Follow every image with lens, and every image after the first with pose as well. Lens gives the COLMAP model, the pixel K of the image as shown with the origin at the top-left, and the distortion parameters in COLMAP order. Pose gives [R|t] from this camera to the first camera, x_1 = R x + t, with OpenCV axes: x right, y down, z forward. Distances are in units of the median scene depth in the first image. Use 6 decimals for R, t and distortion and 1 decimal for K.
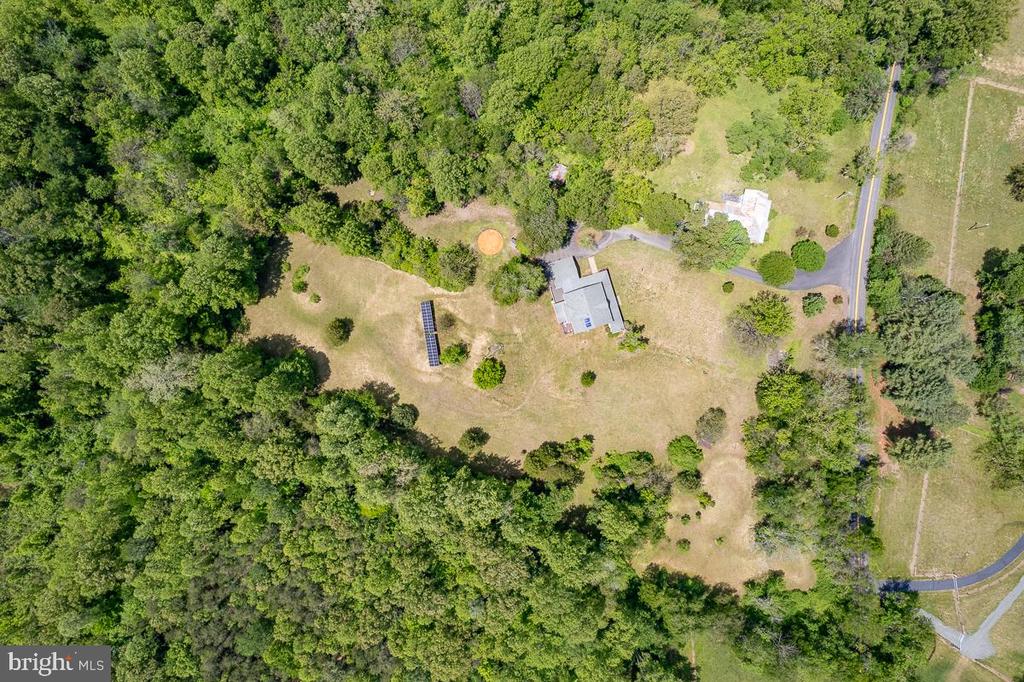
lens RADIAL K [[660.2, 0, 515.2], [0, 660.2, 343.3], [0, 0, 1]] dist [-0.081962, 0.075337]
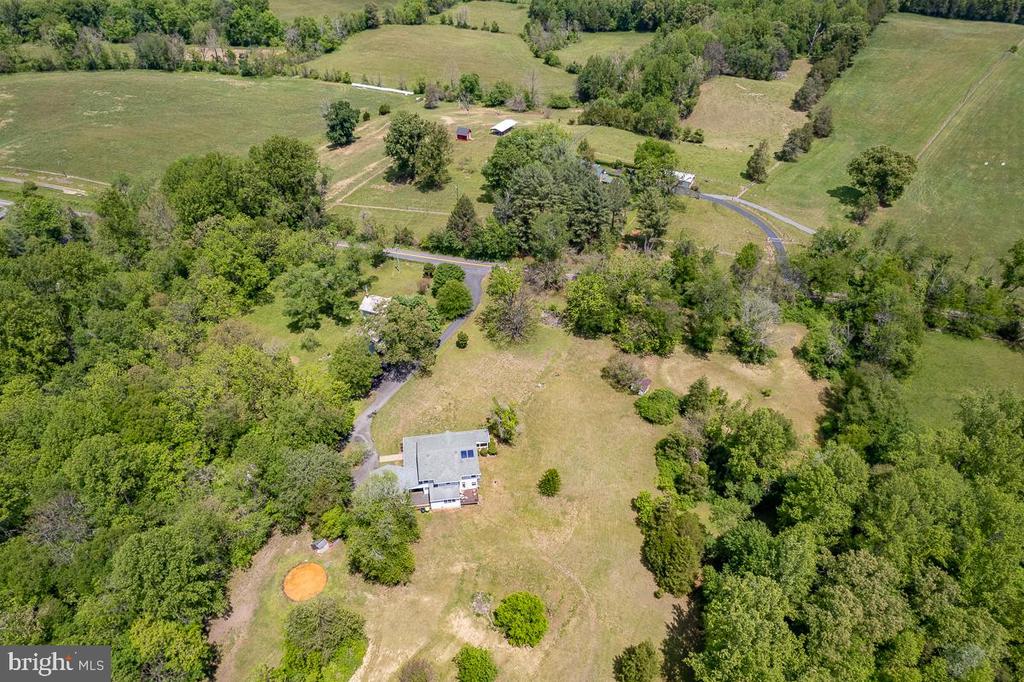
lens RADIAL K [[660.2, 0, 515.2], [0, 660.2, 343.3], [0, 0, 1]] dist [-0.081962, 0.075337]
pose [[0.151799, -0.623381, 0.767042, -0.325427], [0.988402, 0.099166, -0.115013, 0.082448], [-0.004368, 0.775604, 0.631205, 0.446737]]
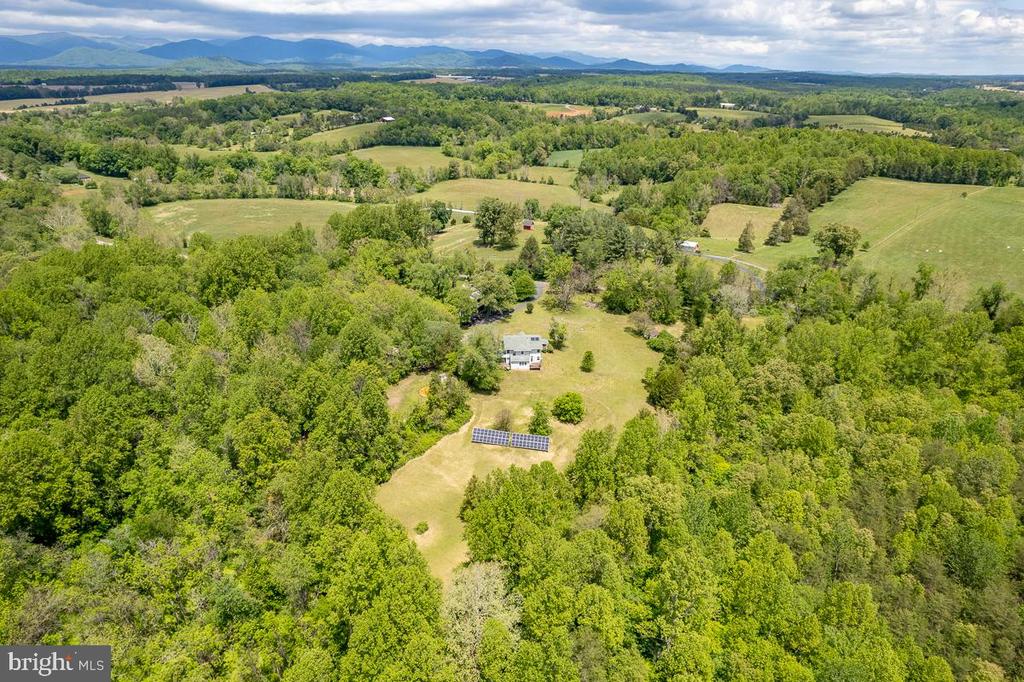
lens RADIAL K [[660.2, 0, 515.2], [0, 660.2, 343.3], [0, 0, 1]] dist [-0.081962, 0.075337]
pose [[0.225405, -0.384390, 0.895230, -0.832801], [0.974234, 0.096248, -0.203971, 0.151693], [-0.007760, 0.918140, 0.396181, 0.545123]]
